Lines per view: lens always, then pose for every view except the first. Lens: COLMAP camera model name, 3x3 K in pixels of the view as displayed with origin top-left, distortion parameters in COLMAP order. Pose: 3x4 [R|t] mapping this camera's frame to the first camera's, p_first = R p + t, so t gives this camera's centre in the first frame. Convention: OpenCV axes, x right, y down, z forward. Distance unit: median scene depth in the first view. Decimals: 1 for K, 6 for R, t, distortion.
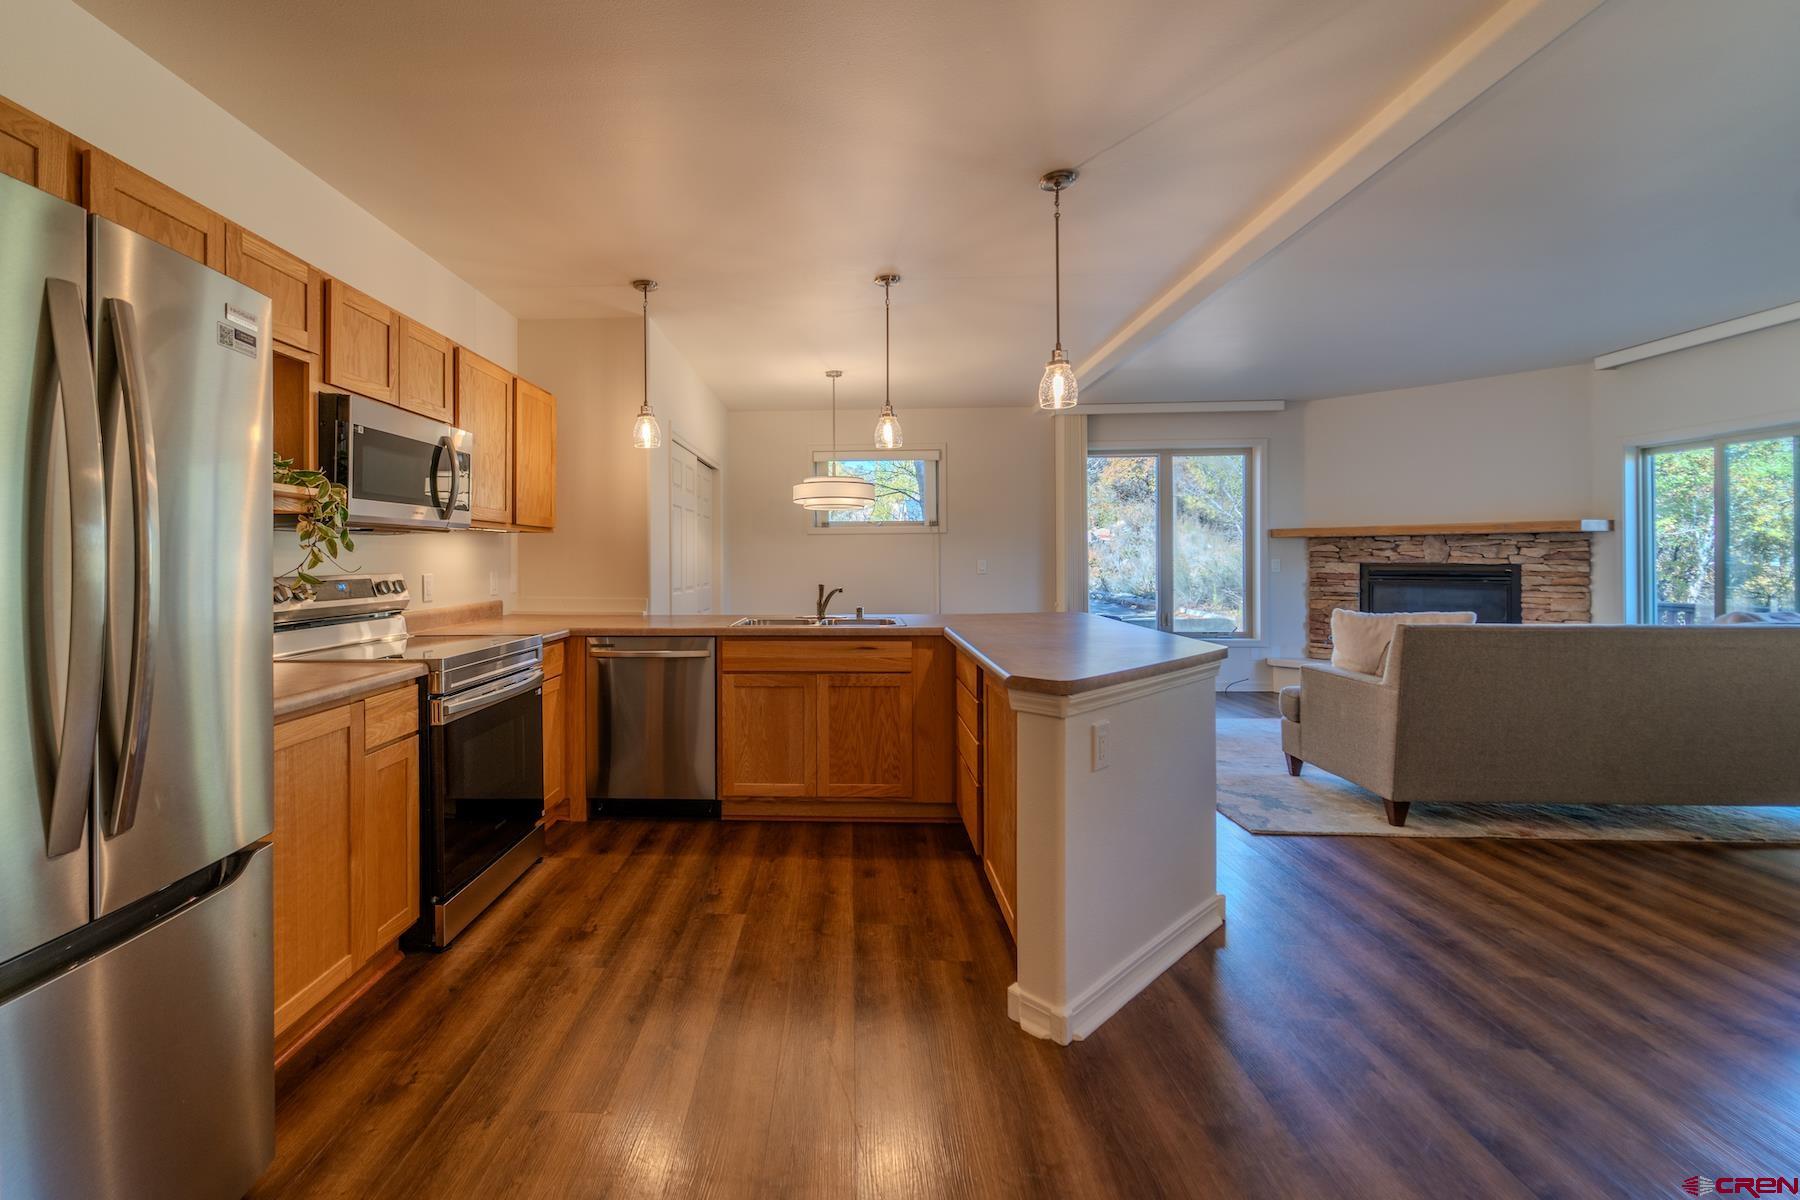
lens RADIAL K [[784.8, 0, 789.3], [0, 784.8, 569.8], [0, 0, 1]] dist [-0.001887, -0.003409]
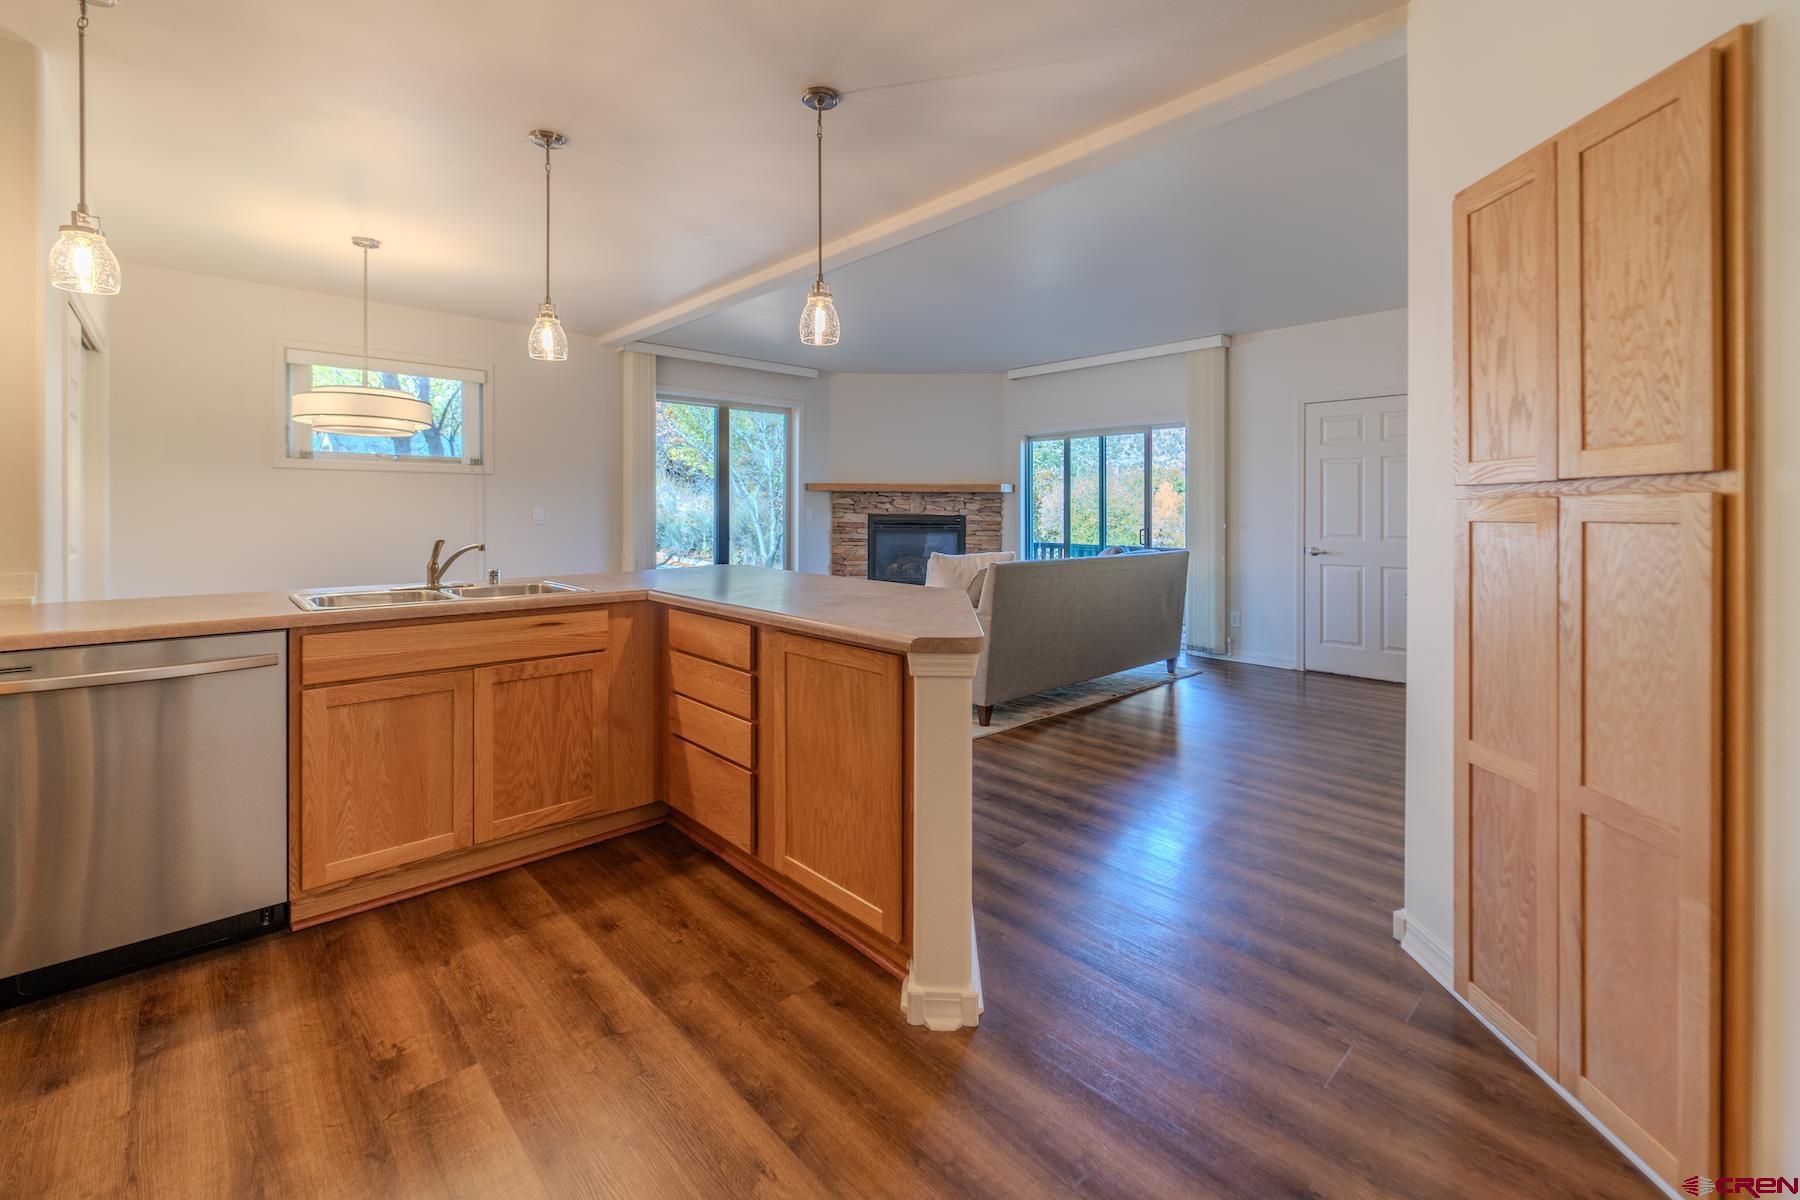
lens RADIAL K [[793.2, 0, 952.2], [0, 793.2, 515.7], [0, 0, 1]] dist [-0.005326, 0.001081]
pose [[0.663438, 0.003760, 0.748222, -0.206348], [0.000463, 0.999985, -0.005435, 0.001517], [-0.748231, 0.003953, 0.663427, 0.213817]]
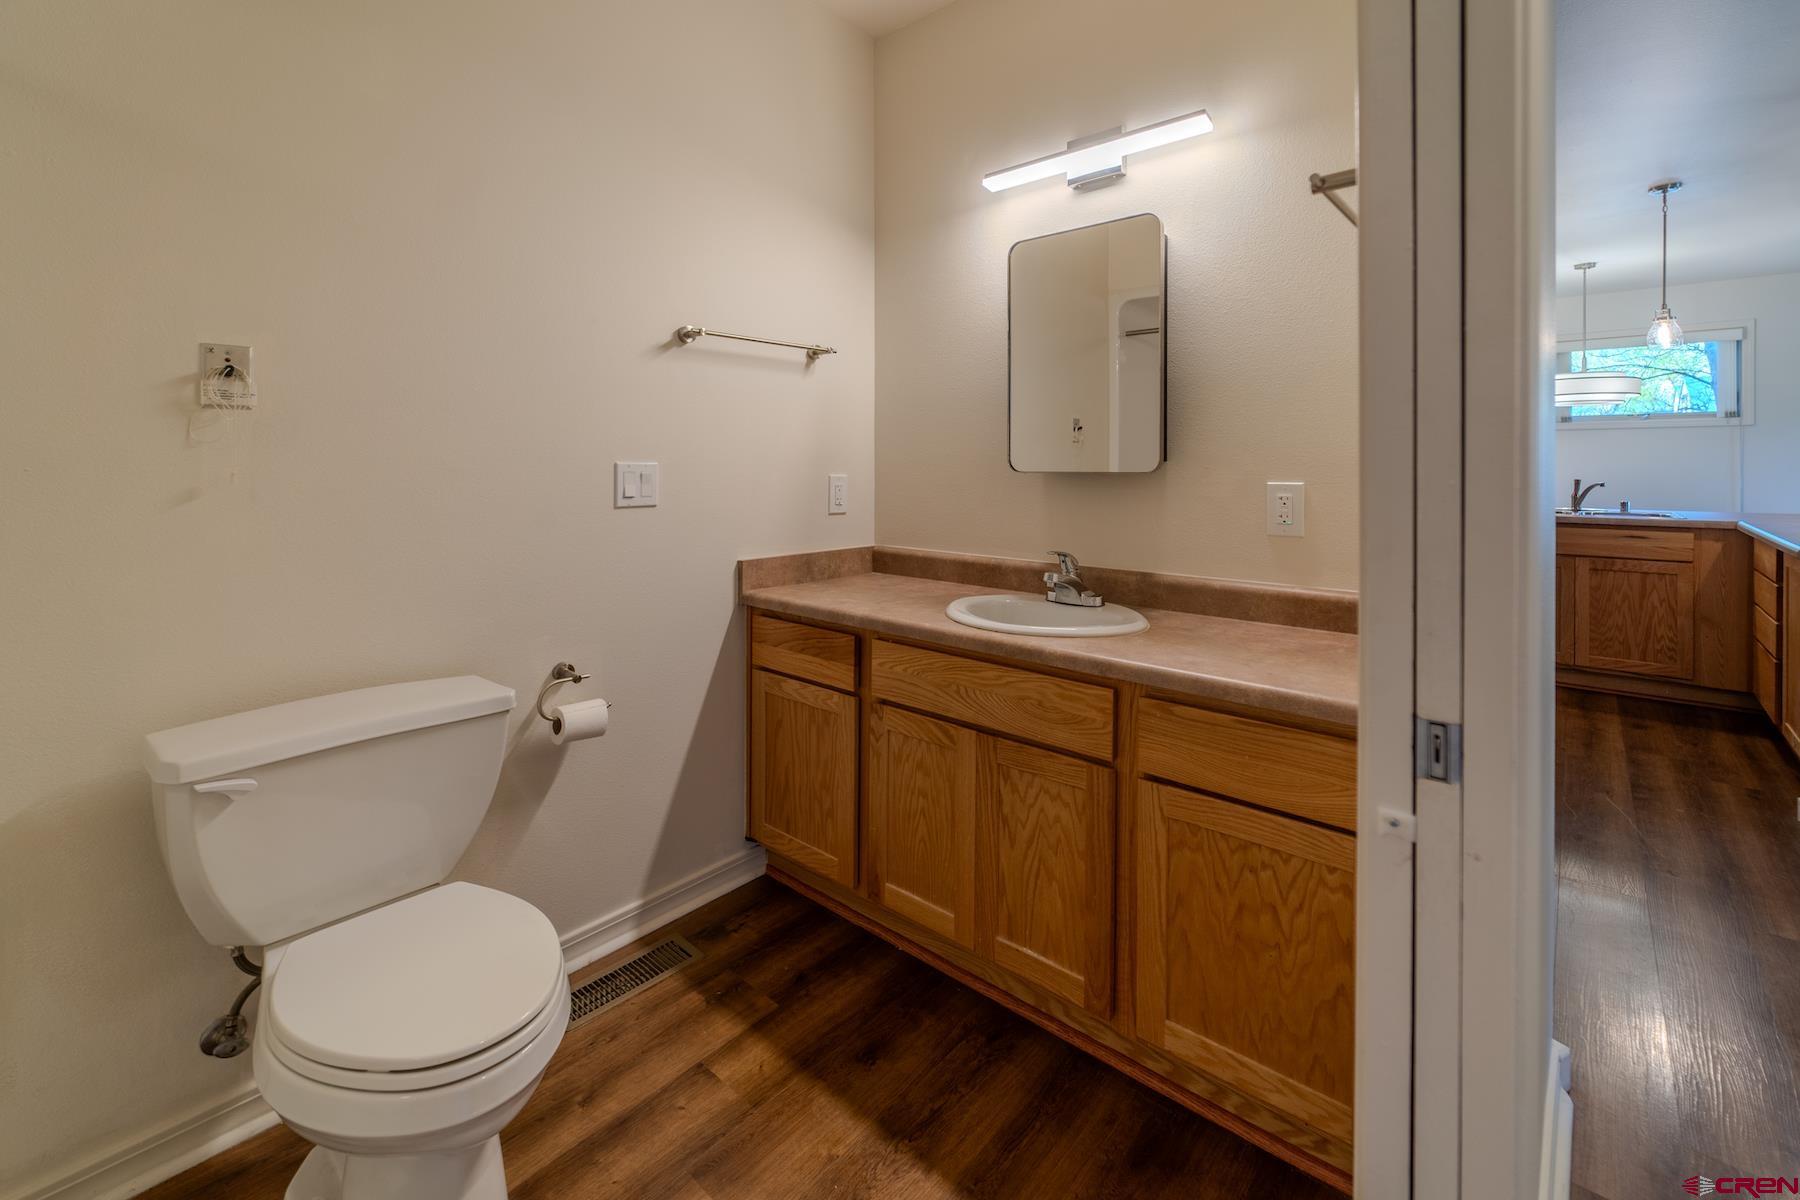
lens RADIAL K [[793.2, 0, 886.7], [0, 793.2, 469.5], [0, 0, 1]] dist [-0.005326, 0.001081]
pose [[0.799721, 0.007749, -0.600322, -0.075455], [-0.006963, 0.999969, 0.003632, 0.009046], [0.600331, 0.001275, 0.799751, -0.503729]]
